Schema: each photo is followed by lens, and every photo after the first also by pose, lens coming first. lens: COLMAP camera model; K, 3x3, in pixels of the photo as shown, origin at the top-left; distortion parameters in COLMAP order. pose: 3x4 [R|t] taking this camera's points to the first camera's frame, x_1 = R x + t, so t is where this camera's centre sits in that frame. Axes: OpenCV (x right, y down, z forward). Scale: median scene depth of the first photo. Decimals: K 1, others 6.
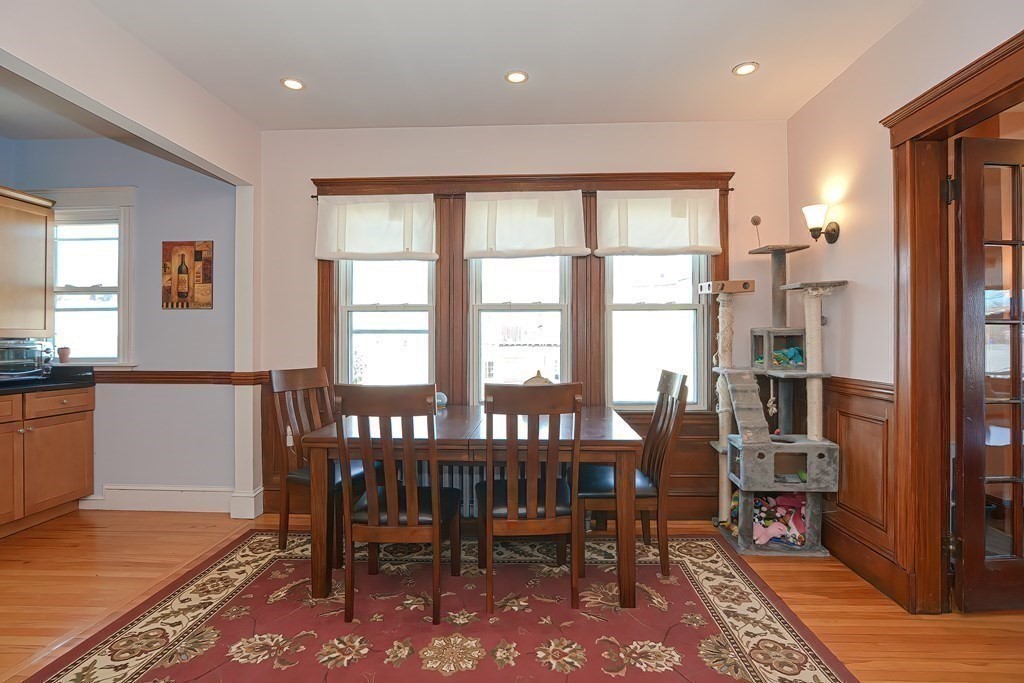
lens RADIAL K [[511.1, 0, 521.1], [0, 511.1, 339.7], [0, 0, 1]] dist [-0.029422, 0.008002]
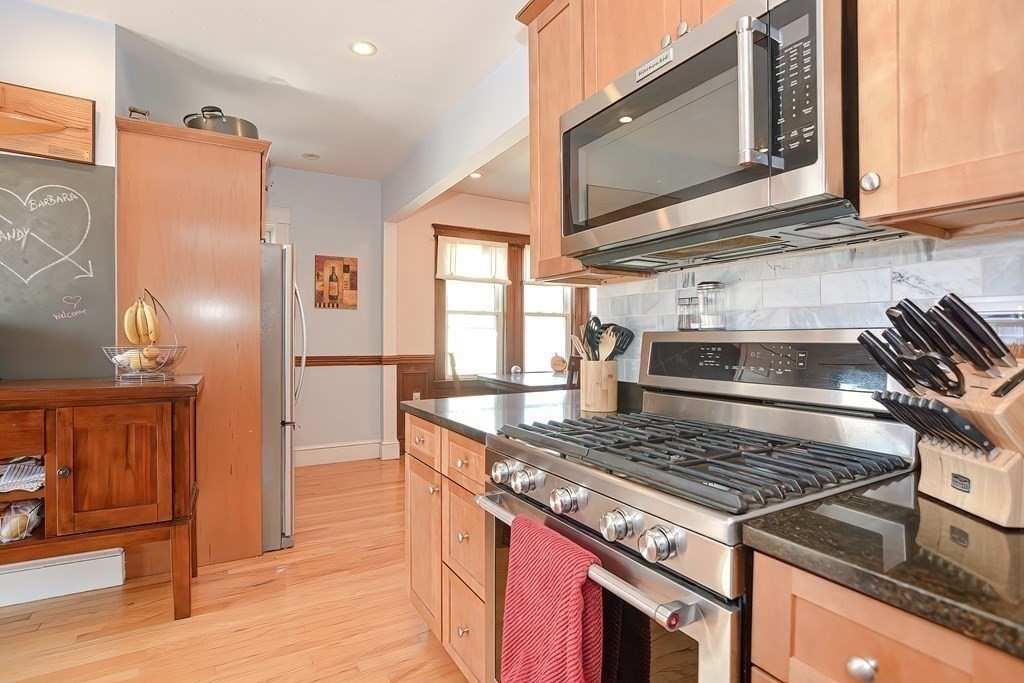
lens RADIAL K [[511.1, 0, 503.7], [0, 511.1, 339.4], [0, 0, 1]] dist [-0.029422, 0.008002]
pose [[0.852658, 0.004199, 0.522453, -1.004879], [-0.007251, 0.999966, 0.003797, 0.011047], [-0.522420, -0.007026, 0.852660, -0.364046]]
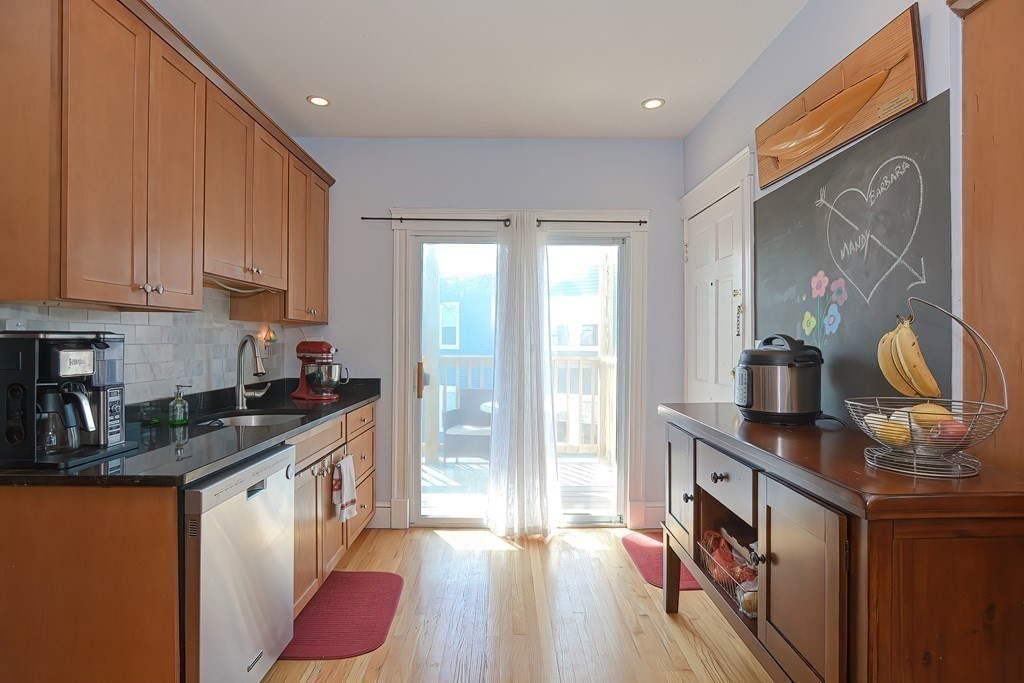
lens RADIAL K [[511.1, 0, 512.8], [0, 511.1, 343.8], [0, 0, 1]] dist [-0.029422, 0.008002]
pose [[0.055670, 0.007777, -0.998419, -0.719257], [0.001229, 0.999968, 0.007858, -0.019561], [0.998448, -0.001665, 0.055659, 0.137507]]
